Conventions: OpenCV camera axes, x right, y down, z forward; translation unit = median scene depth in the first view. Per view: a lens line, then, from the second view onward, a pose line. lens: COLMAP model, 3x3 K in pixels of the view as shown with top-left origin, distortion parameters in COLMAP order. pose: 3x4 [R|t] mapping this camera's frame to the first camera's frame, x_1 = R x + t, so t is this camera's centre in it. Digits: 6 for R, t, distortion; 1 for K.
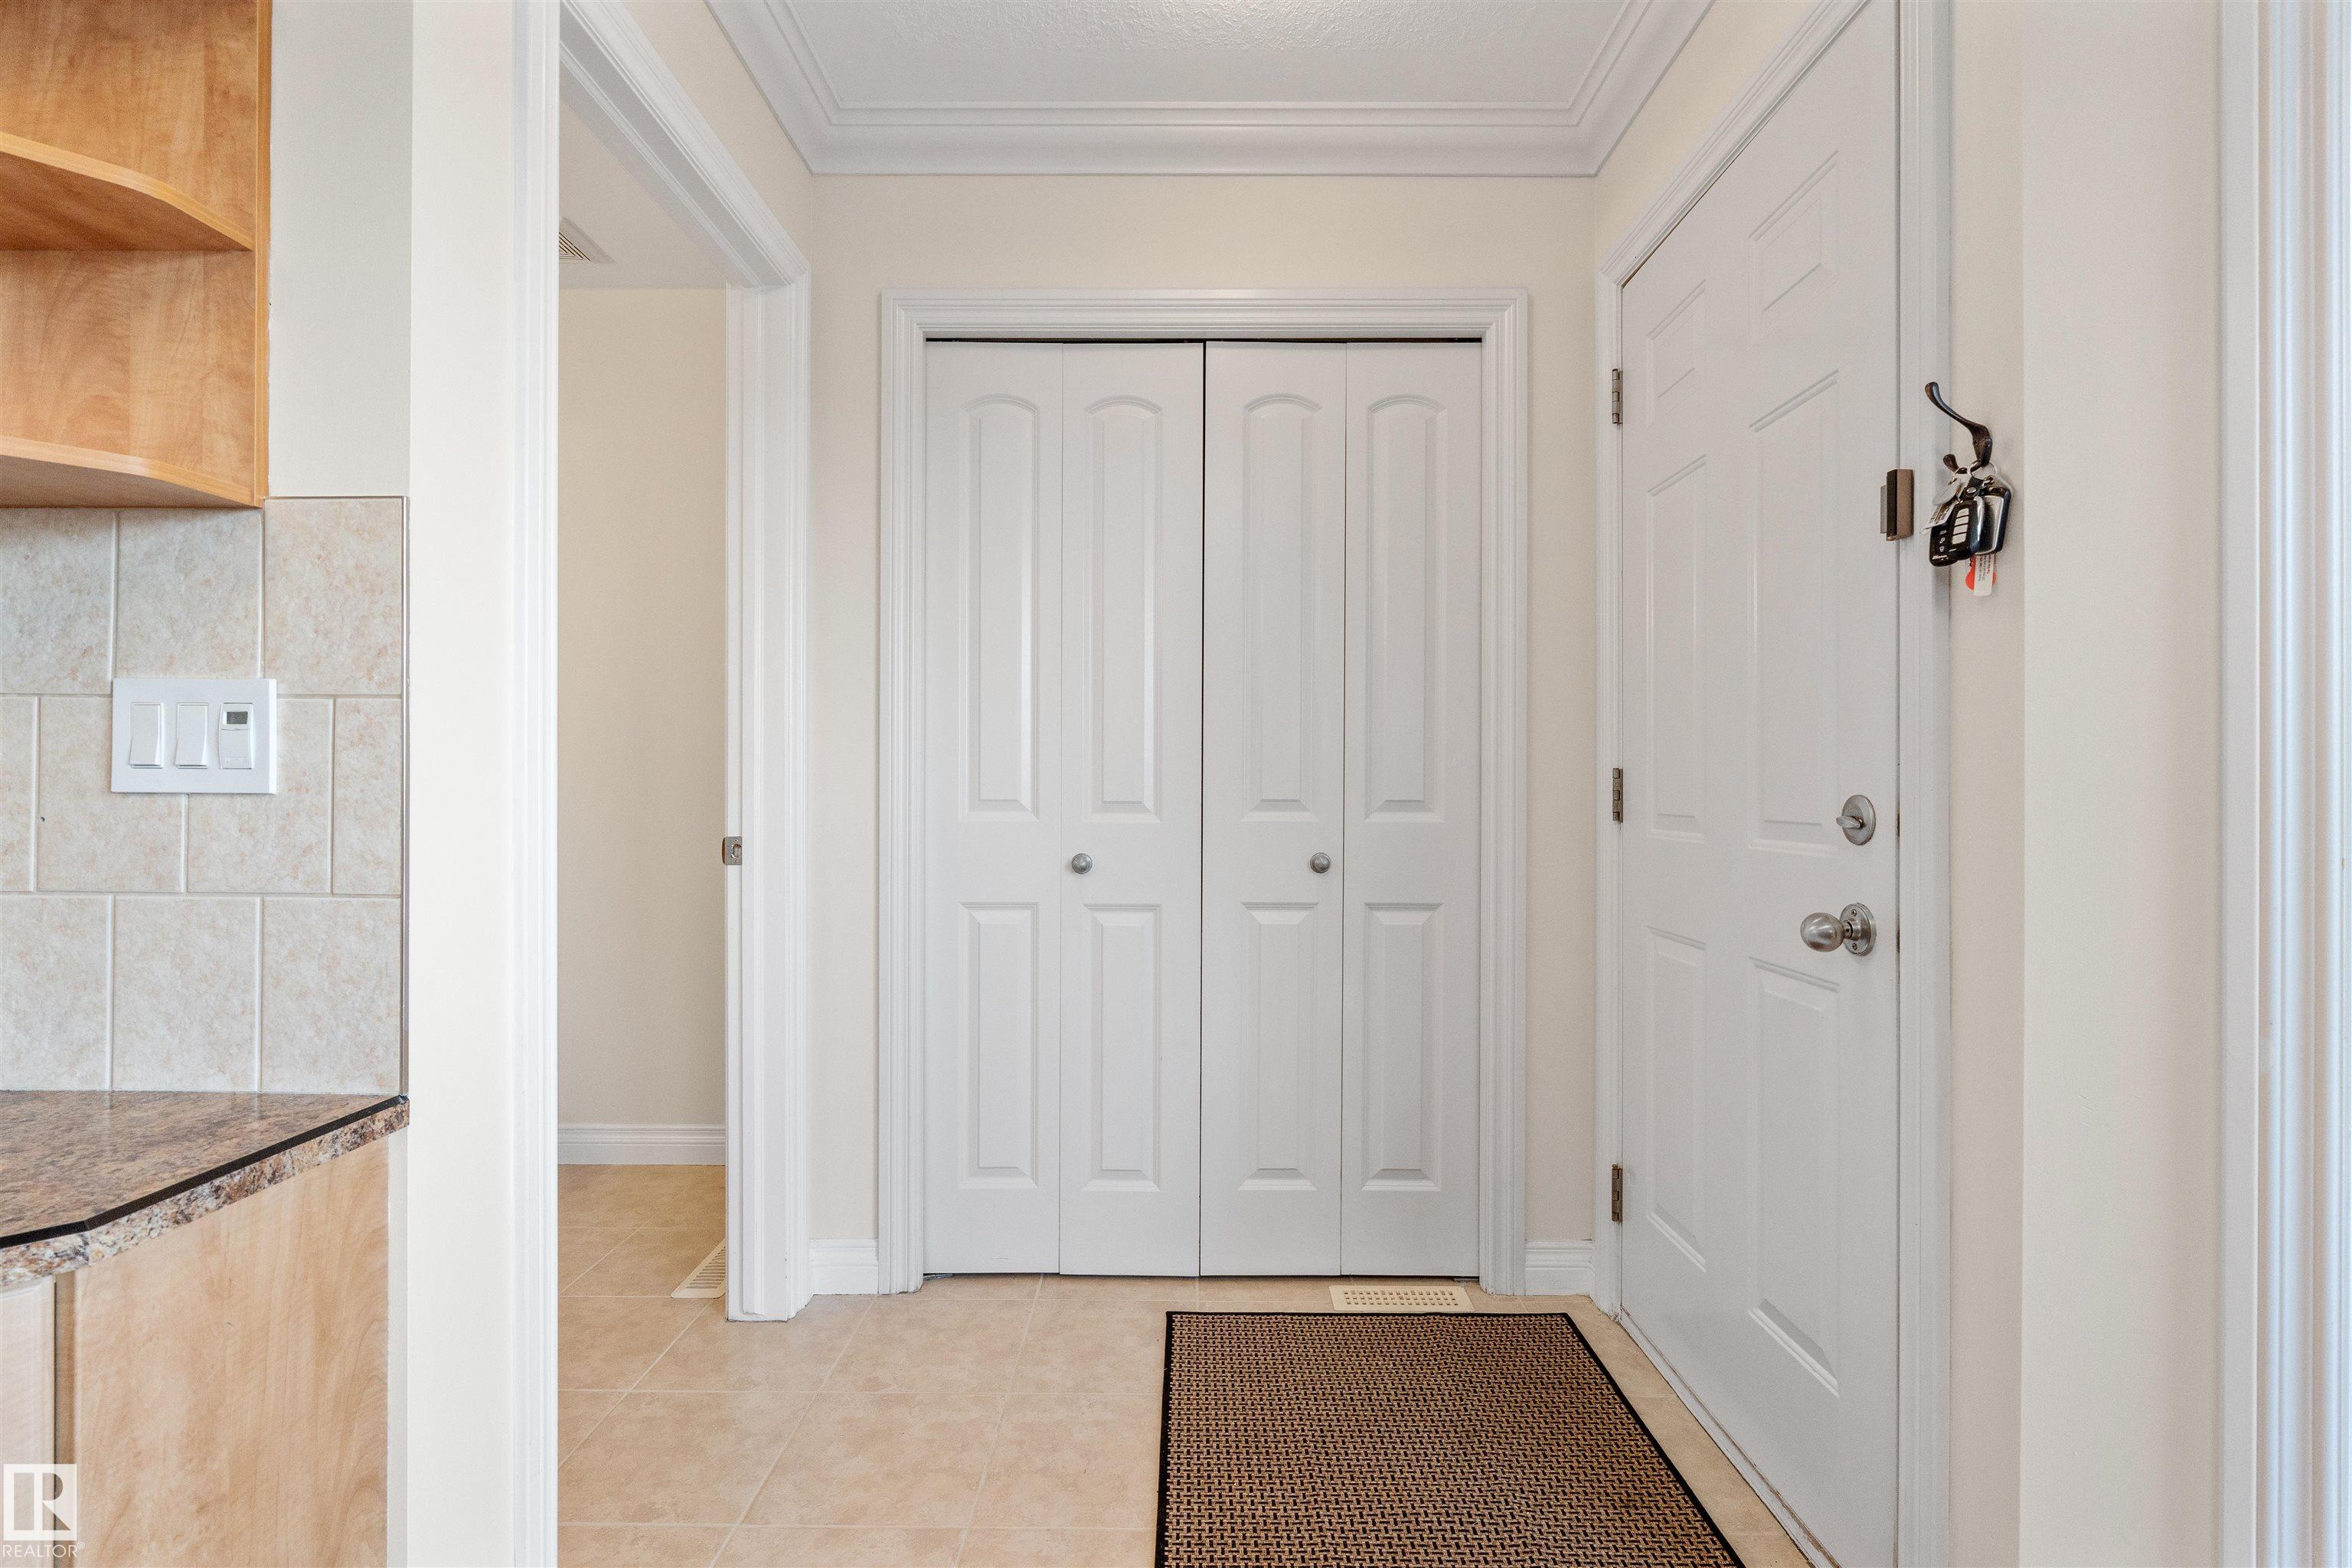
lens RADIAL K [[1060.5, 0, 1163.2], [0, 1060.5, 776.7], [0, 0, 1]] dist [-0.004563, 0.000463]
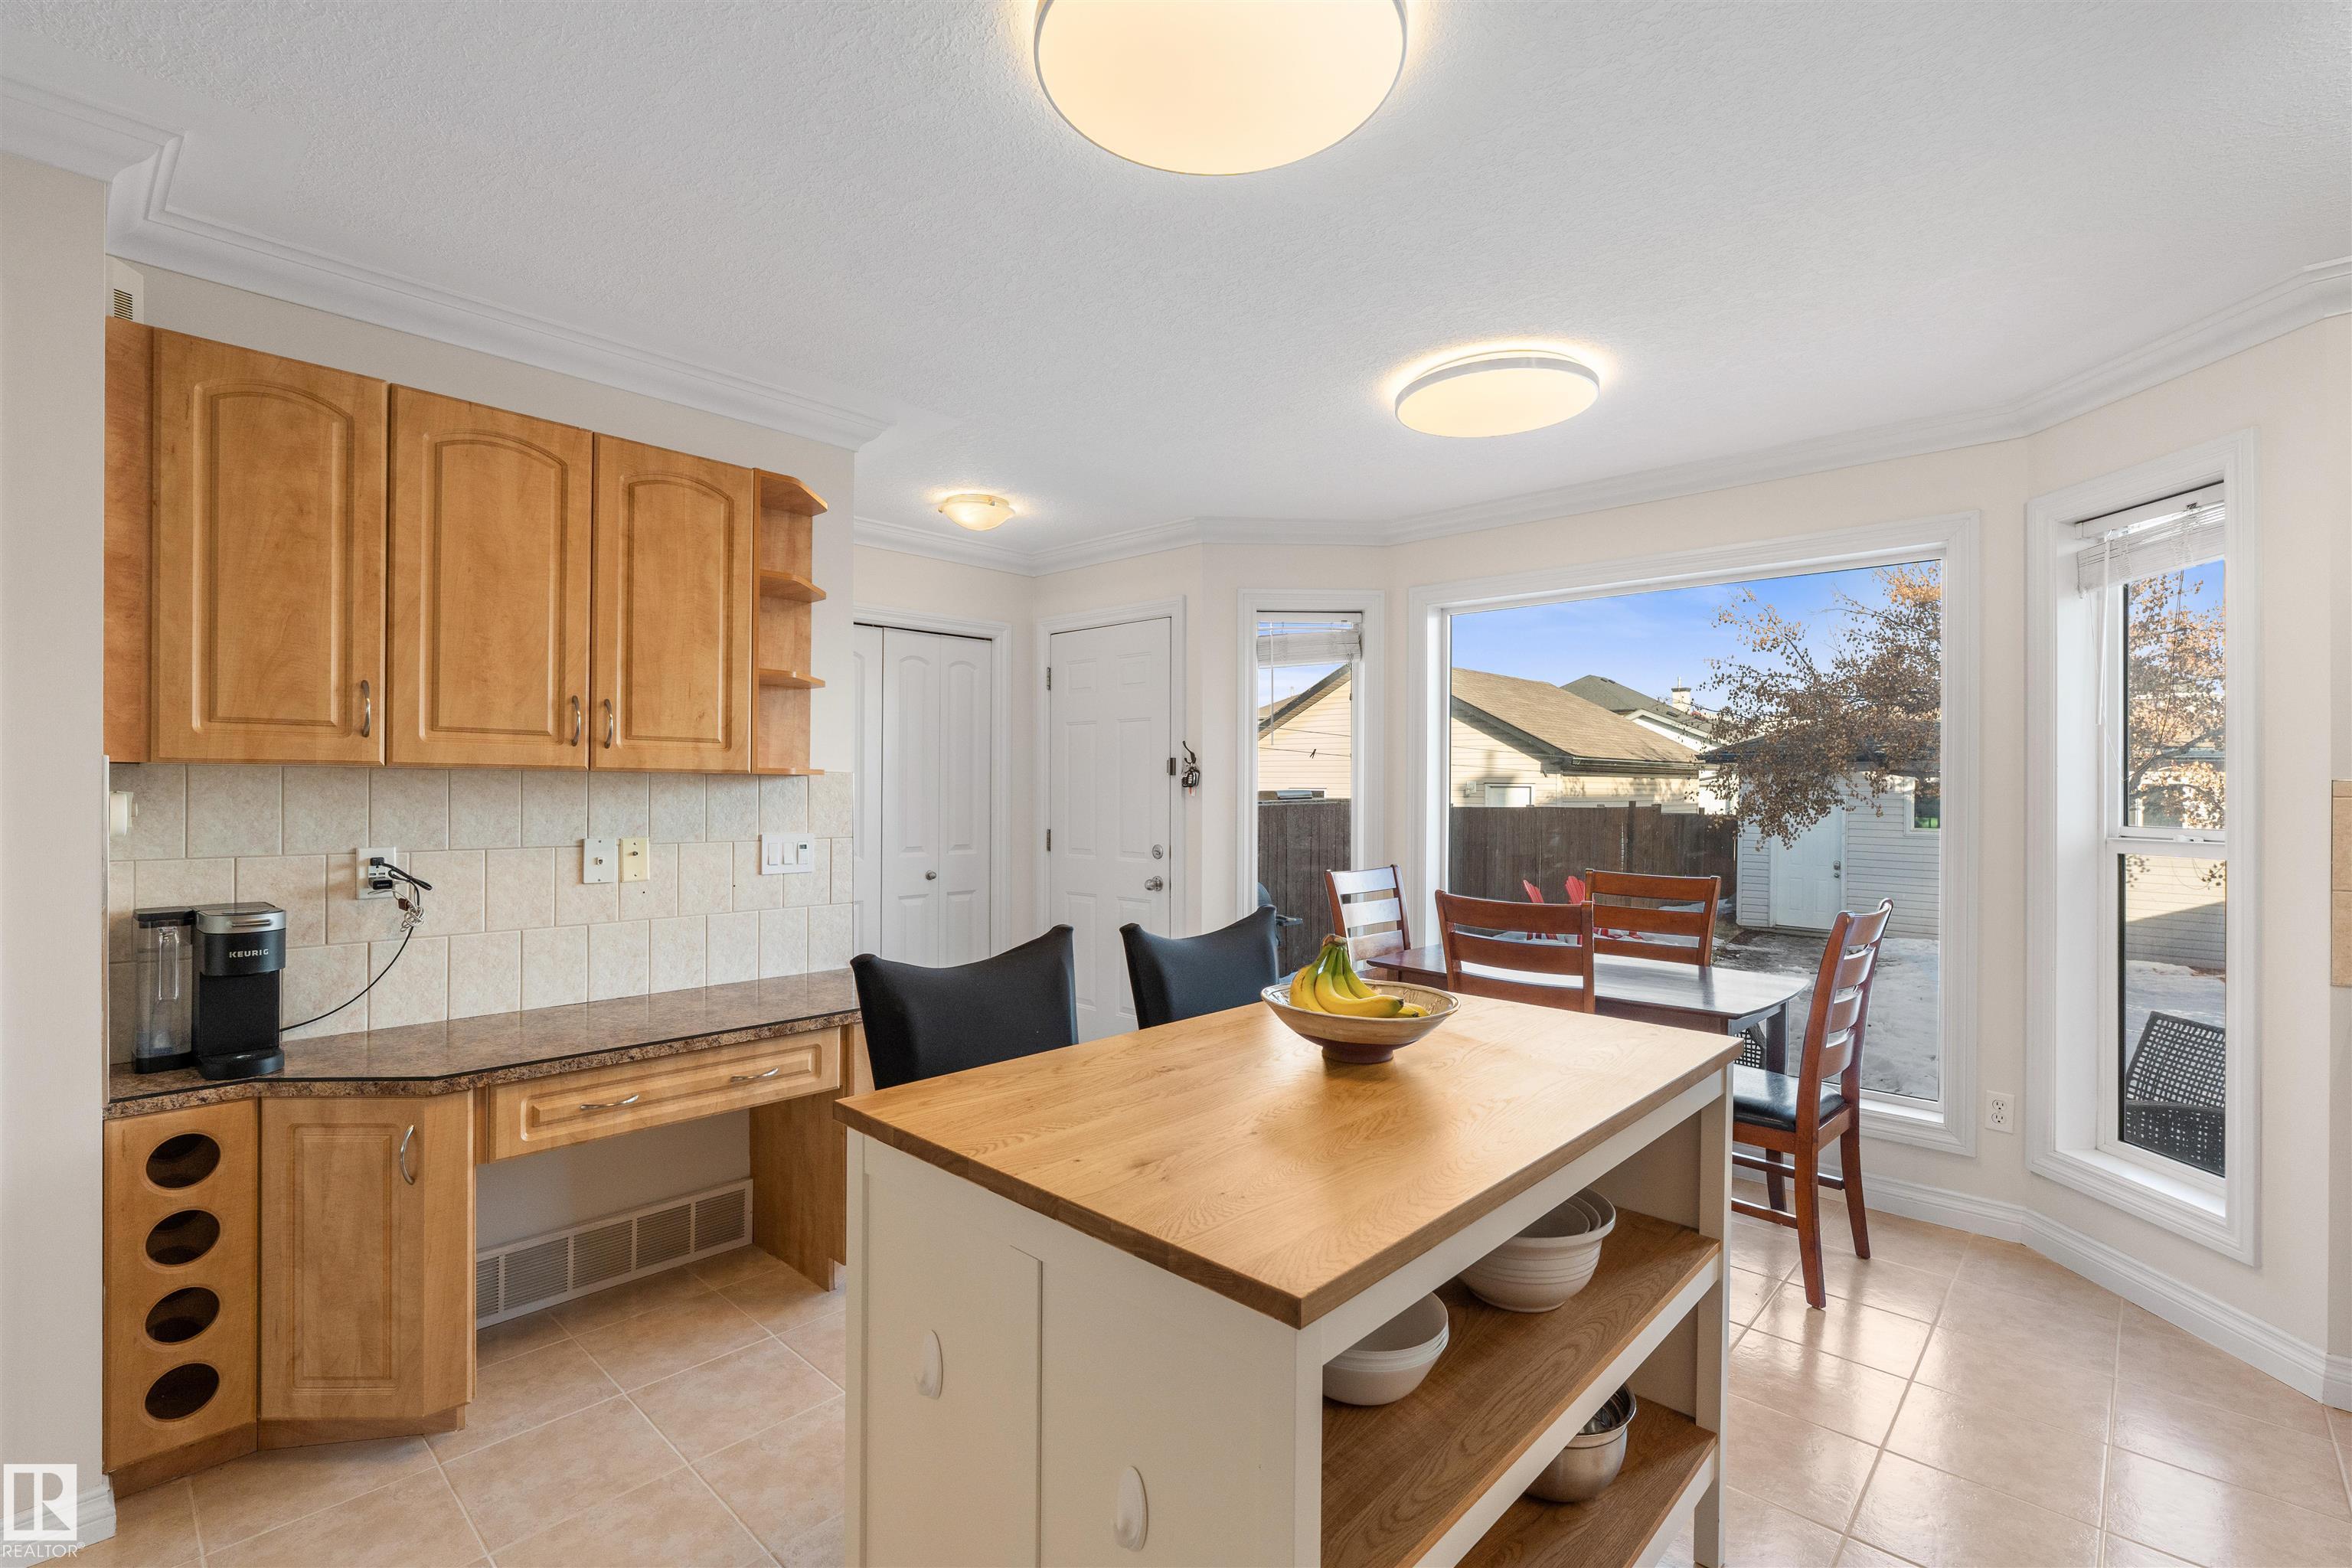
lens RADIAL K [[1060.5, 0, 1138.7], [0, 1060.5, 781.0], [0, 0, 1]] dist [-0.004563, 0.000463]
pose [[0.704007, 0.001059, 0.710192, -2.123170], [-0.003637, 0.999991, 0.002114, -0.227926], [-0.710183, -0.004071, 0.704005, -1.601449]]
